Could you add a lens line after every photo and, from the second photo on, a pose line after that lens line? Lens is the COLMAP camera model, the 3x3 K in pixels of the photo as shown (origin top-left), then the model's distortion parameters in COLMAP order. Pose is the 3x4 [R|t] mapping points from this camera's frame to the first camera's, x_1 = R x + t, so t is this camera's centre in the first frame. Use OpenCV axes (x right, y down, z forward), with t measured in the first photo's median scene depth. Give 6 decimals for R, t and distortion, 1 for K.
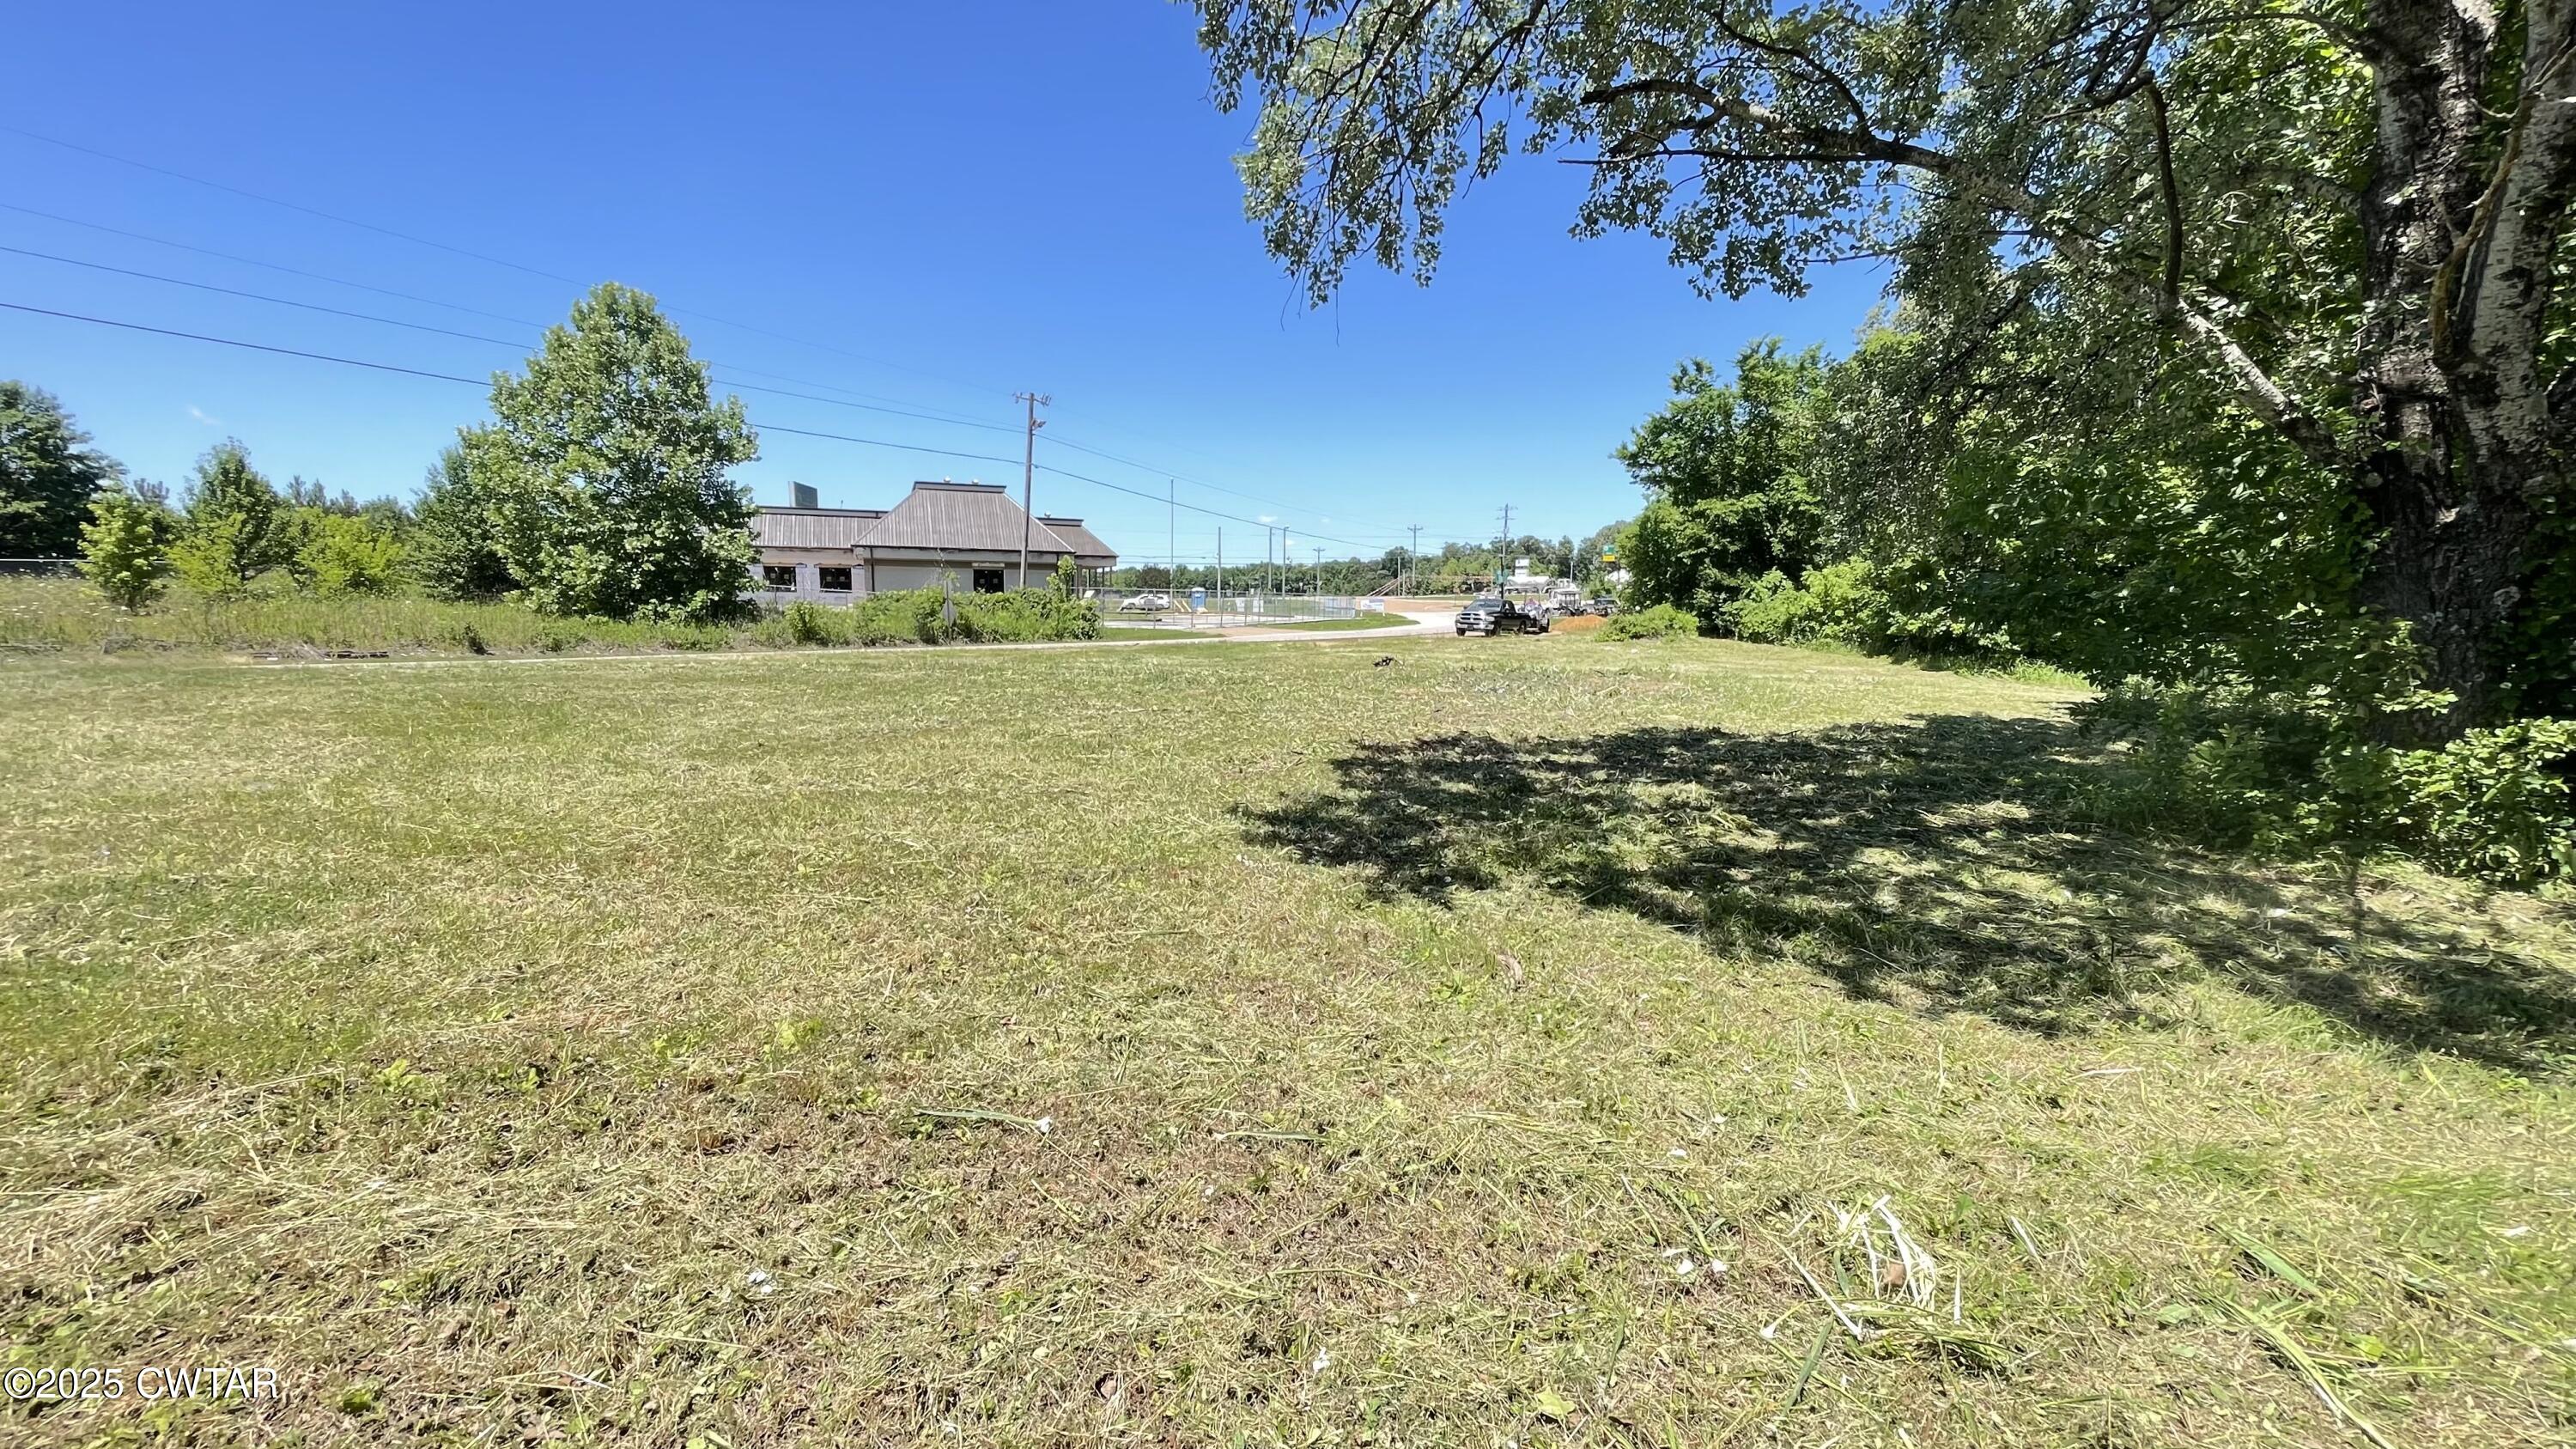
lens RADIAL K [[1043.0, 0, 1286.4], [0, 1043.0, 721.3], [0, 0, 1]] dist [-0.002416, 0.000183]
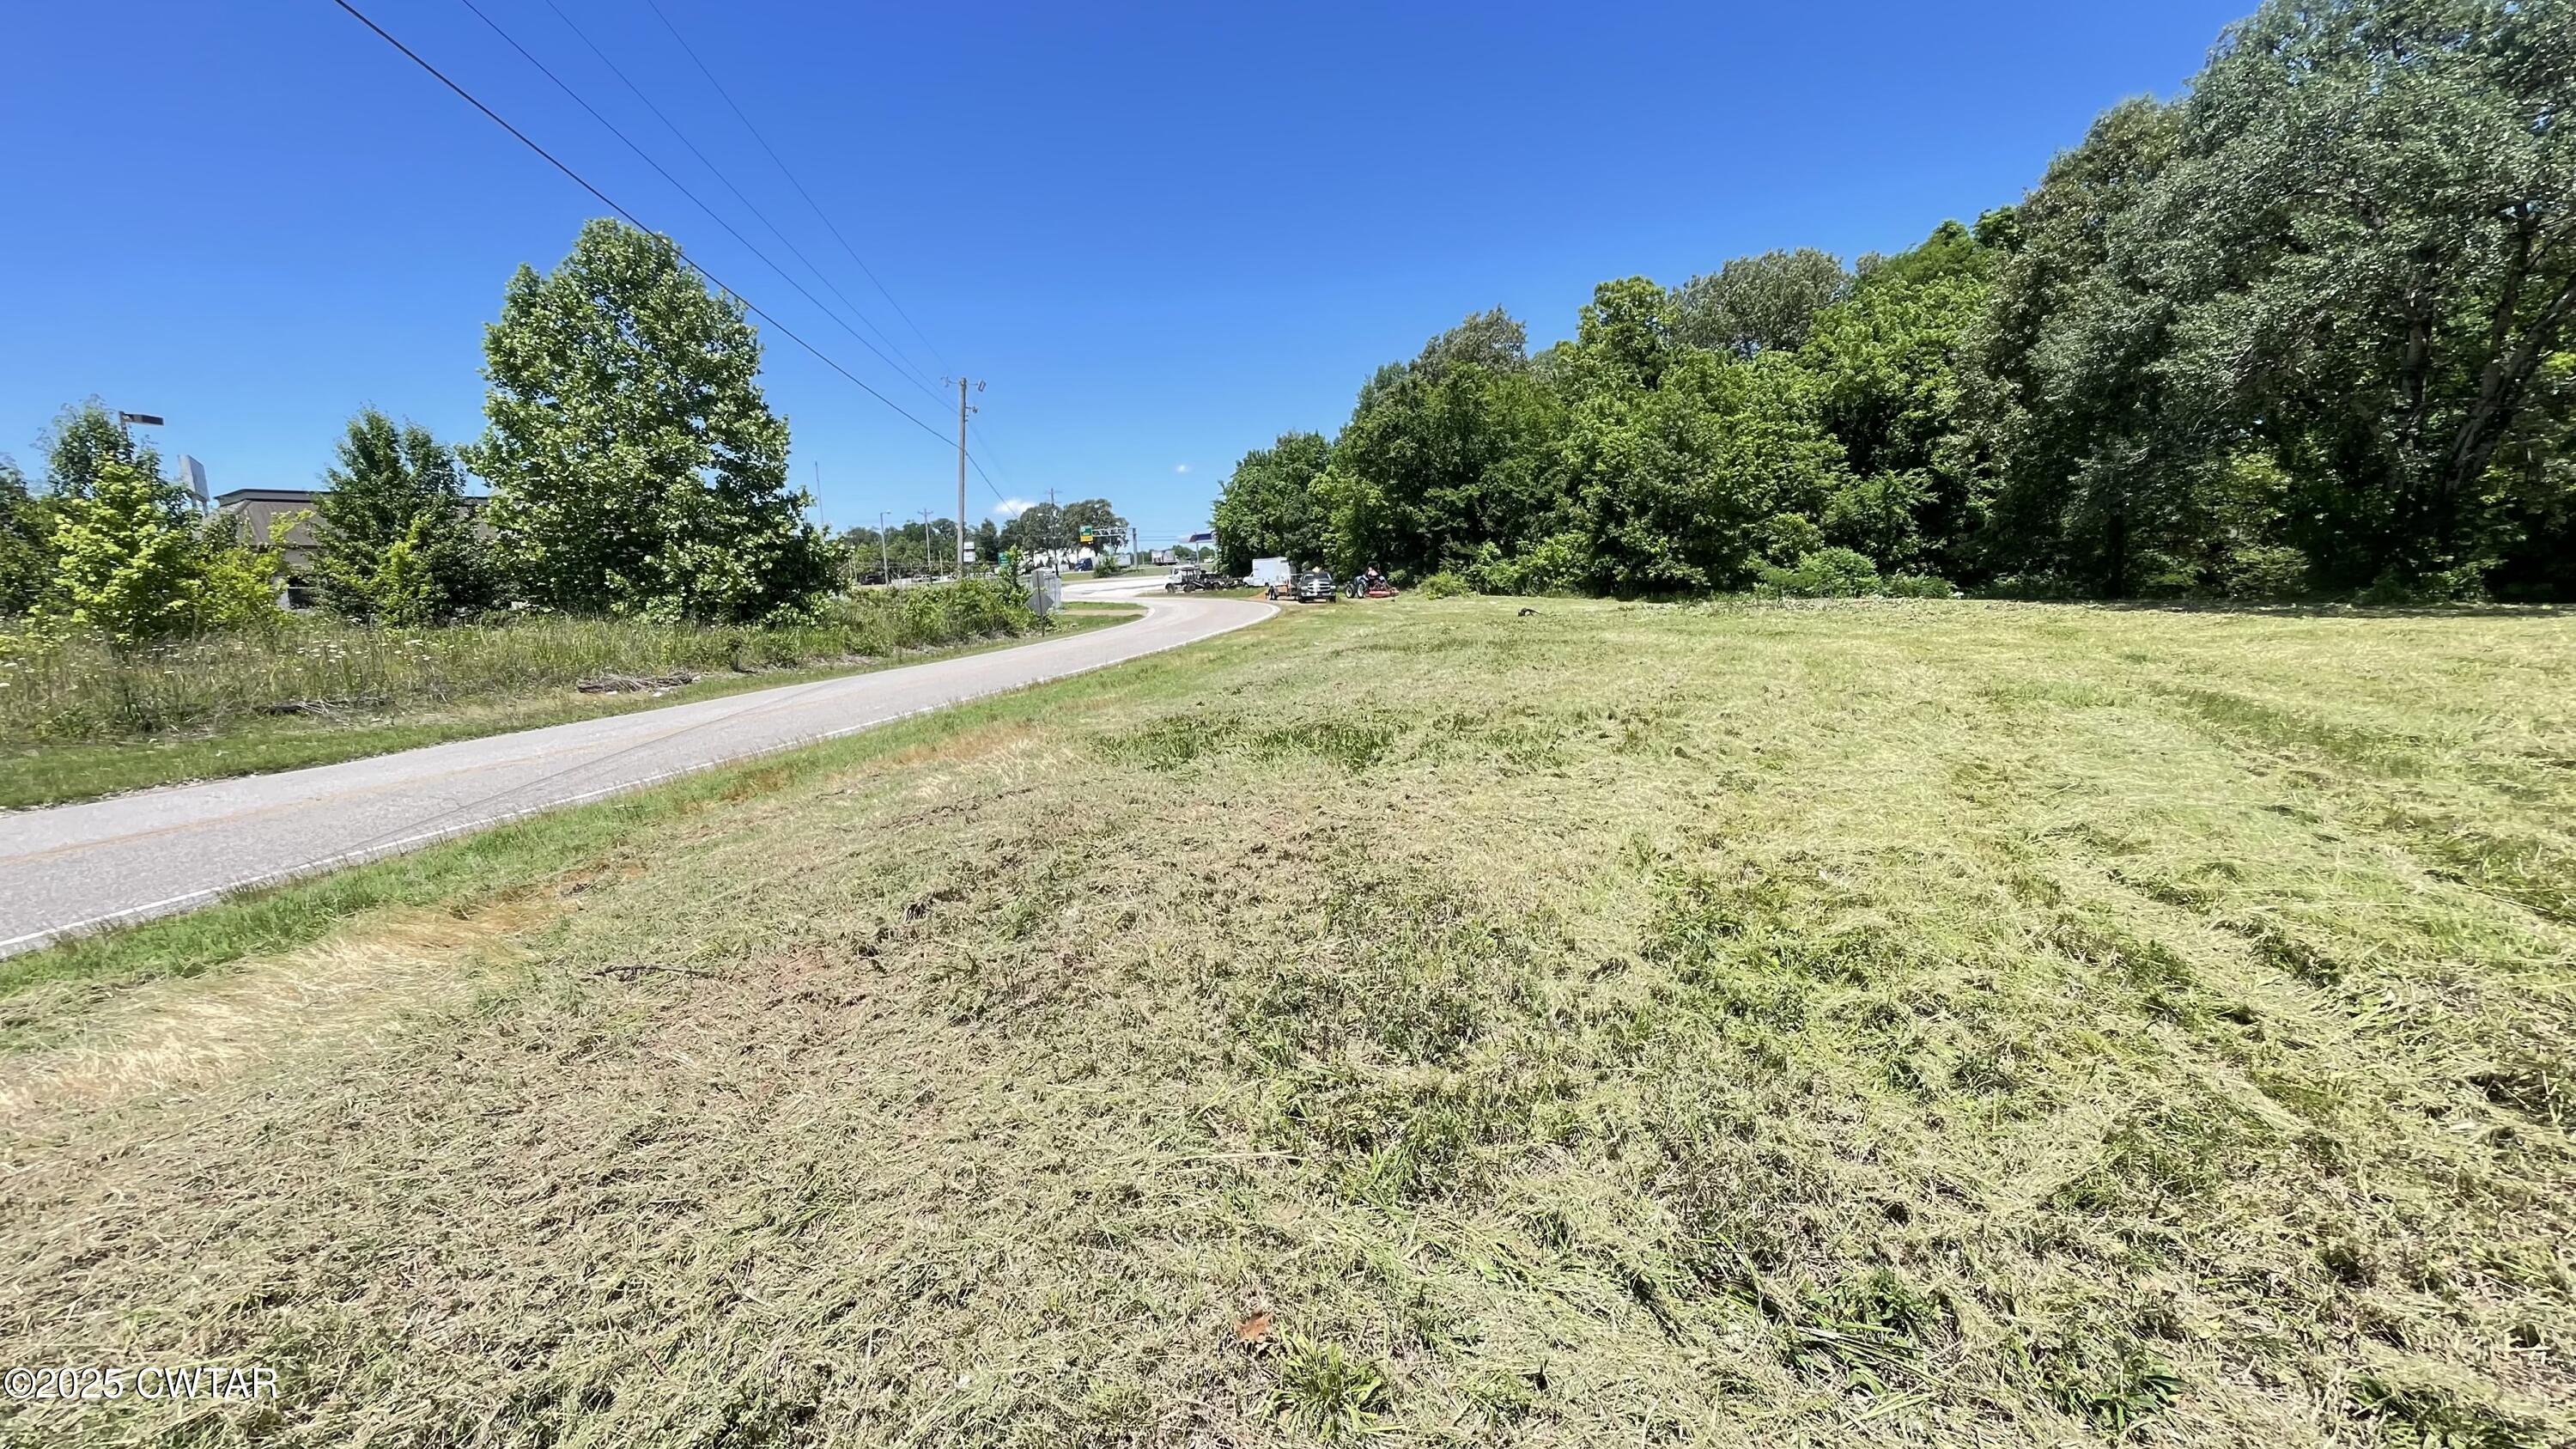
lens RADIAL K [[1043.0, 0, 1291.3], [0, 1043.0, 714.1], [0, 0, 1]] dist [-0.002416, 0.000183]
pose [[0.831215, -0.116339, 0.543643, -0.777750], [0.110772, 0.992910, 0.043114, -0.014135], [-0.544804, 0.024383, 0.838209, 0.019570]]
